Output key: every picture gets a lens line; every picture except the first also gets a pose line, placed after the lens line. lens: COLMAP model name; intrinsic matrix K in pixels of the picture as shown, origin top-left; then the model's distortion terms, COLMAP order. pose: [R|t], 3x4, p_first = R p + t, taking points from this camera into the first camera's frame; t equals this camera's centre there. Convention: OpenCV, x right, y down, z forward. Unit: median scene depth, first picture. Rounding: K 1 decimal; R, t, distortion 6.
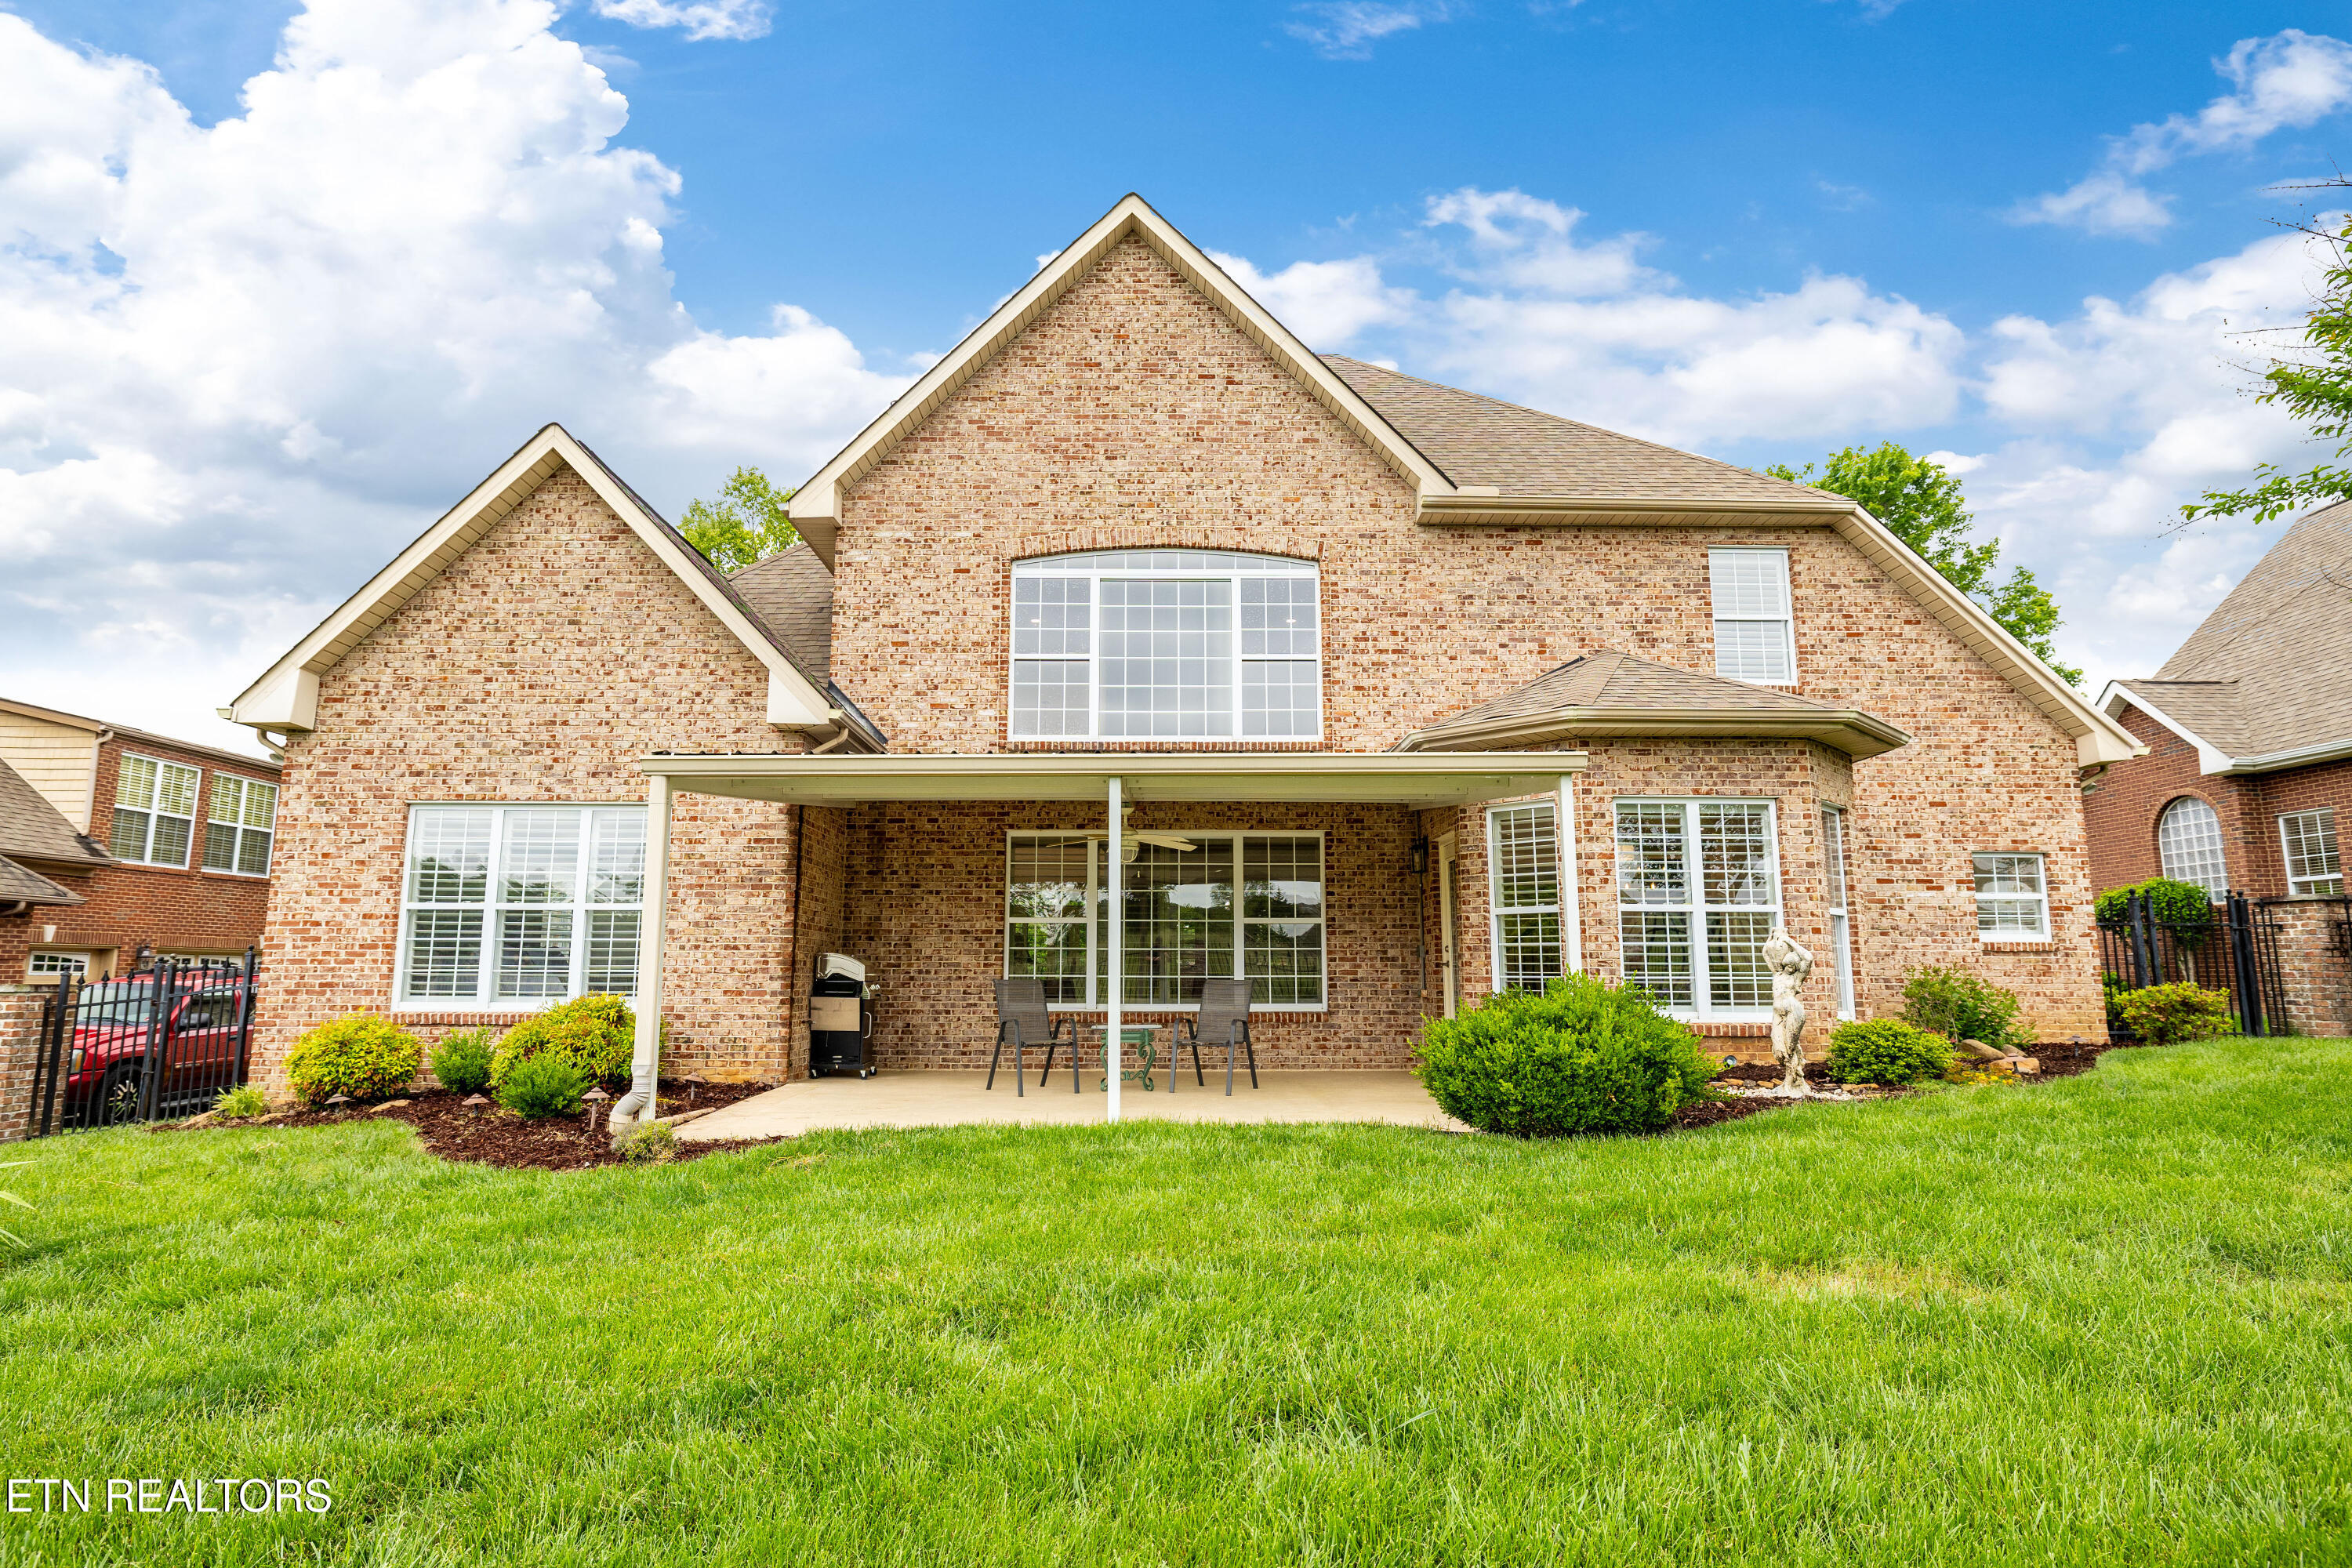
lens RADIAL K [[1225.3, 0, 1169.1], [0, 1225.3, 784.8], [0, 0, 1]] dist [-0.009758, 0.005910]
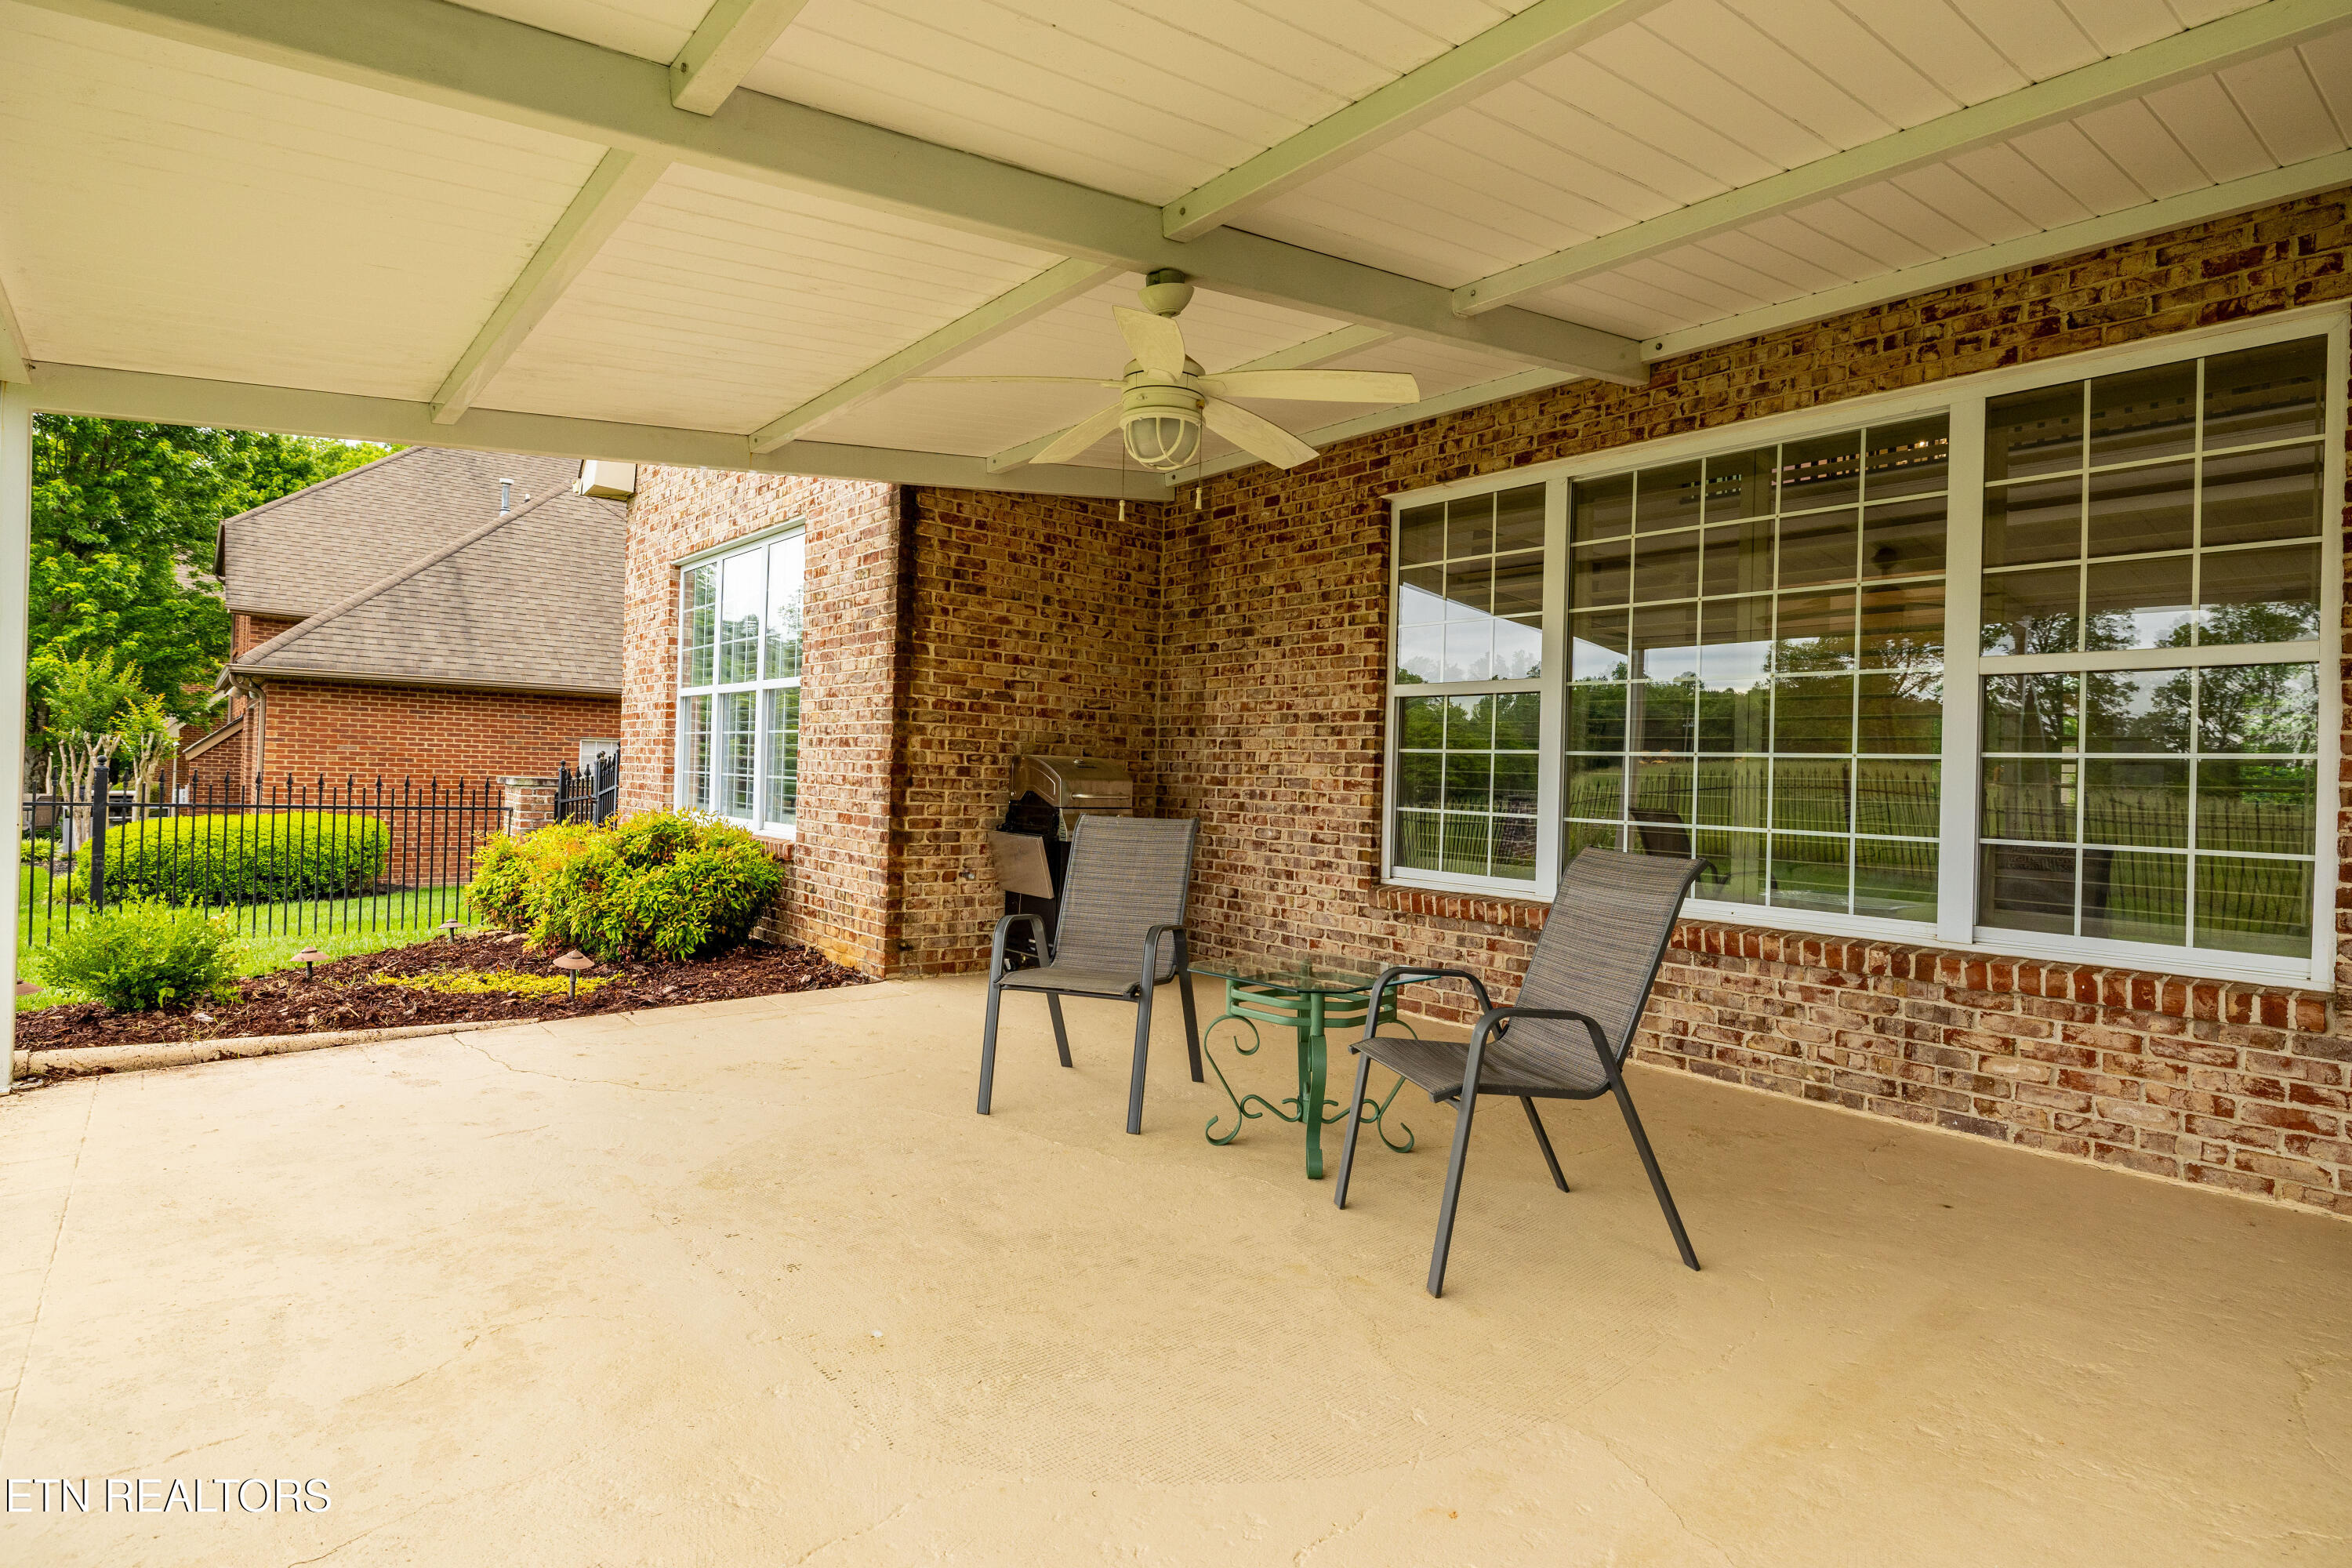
lens RADIAL K [[1194.7, 0, 1172.6], [0, 1194.7, 774.5], [0, 0, 1]] dist [-0.000366, -0.000696]
pose [[0.634049, 0.018041, -0.773082, 0.166533], [0.086839, 0.991743, 0.094365, 0.091735], [0.768401, -0.126966, 0.627247, 0.645645]]
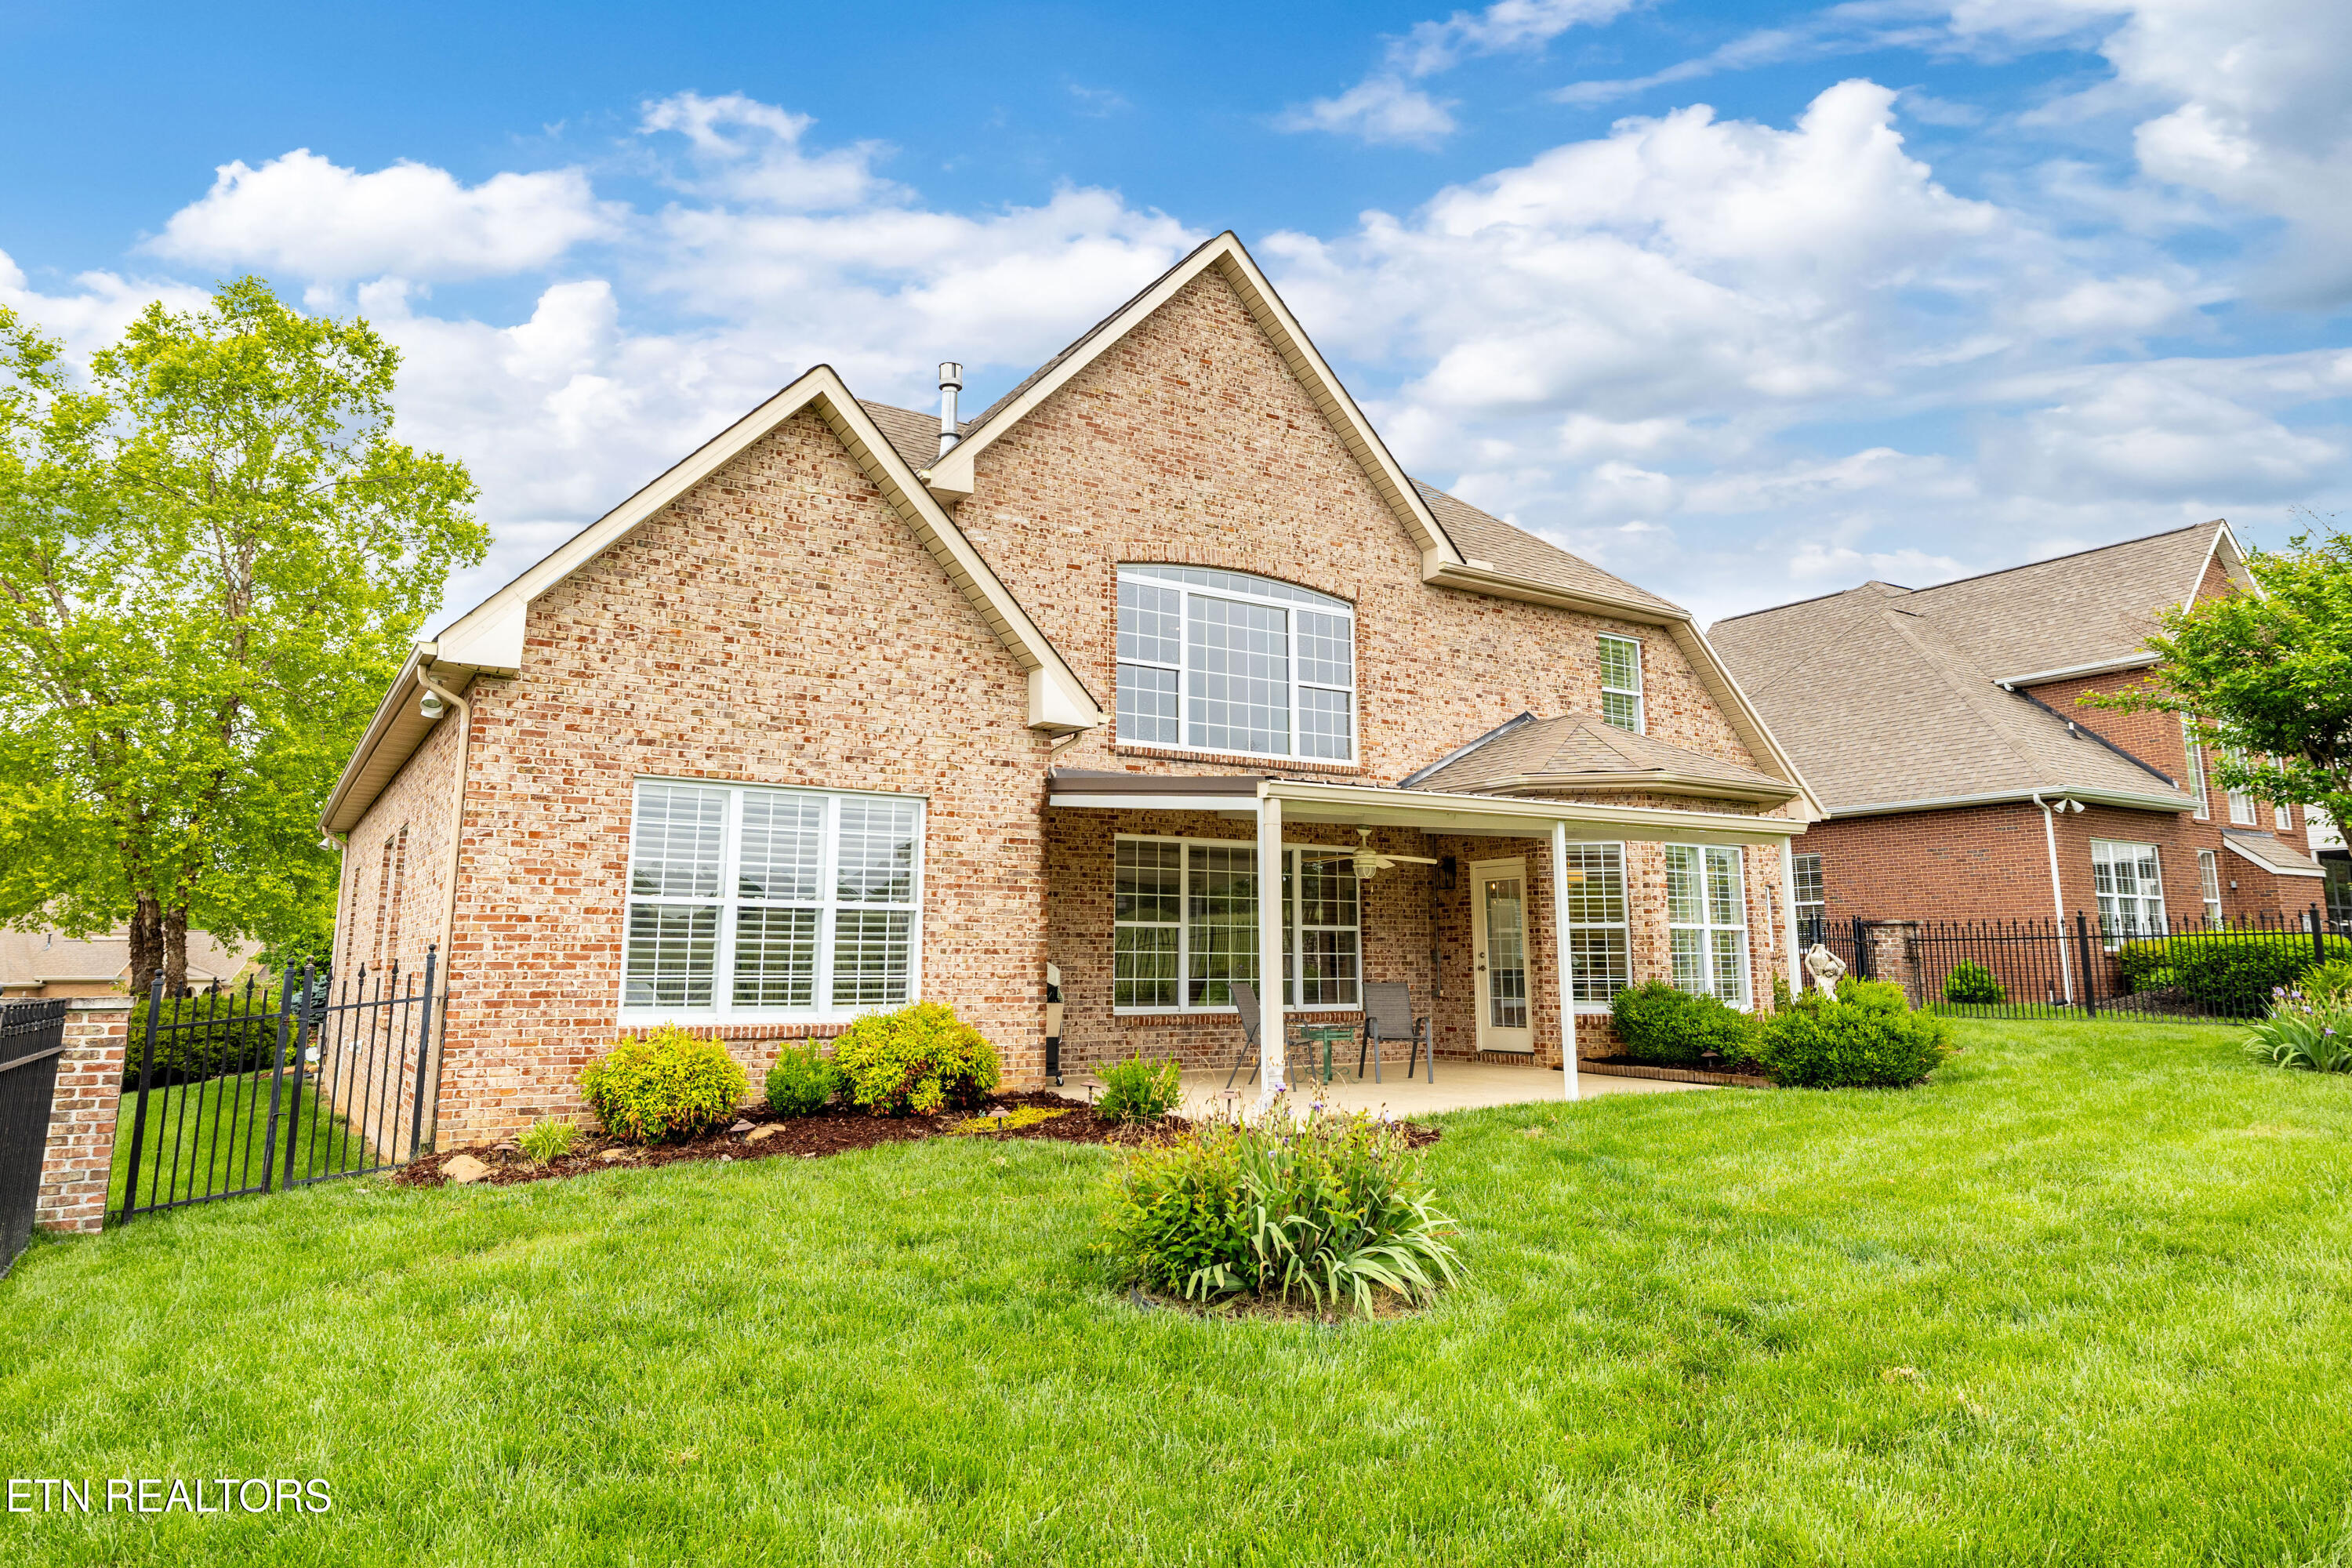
lens RADIAL K [[1445.2, 0, 1163.0], [0, 1445.2, 699.7], [0, 0, 1]] dist [-0.008990, 0.001520]
pose [[0.852858, 0.095550, 0.513325, -0.719916], [-0.078070, 0.995398, -0.055573, -0.009379], [-0.516273, 0.007320, 0.856393, -0.033996]]
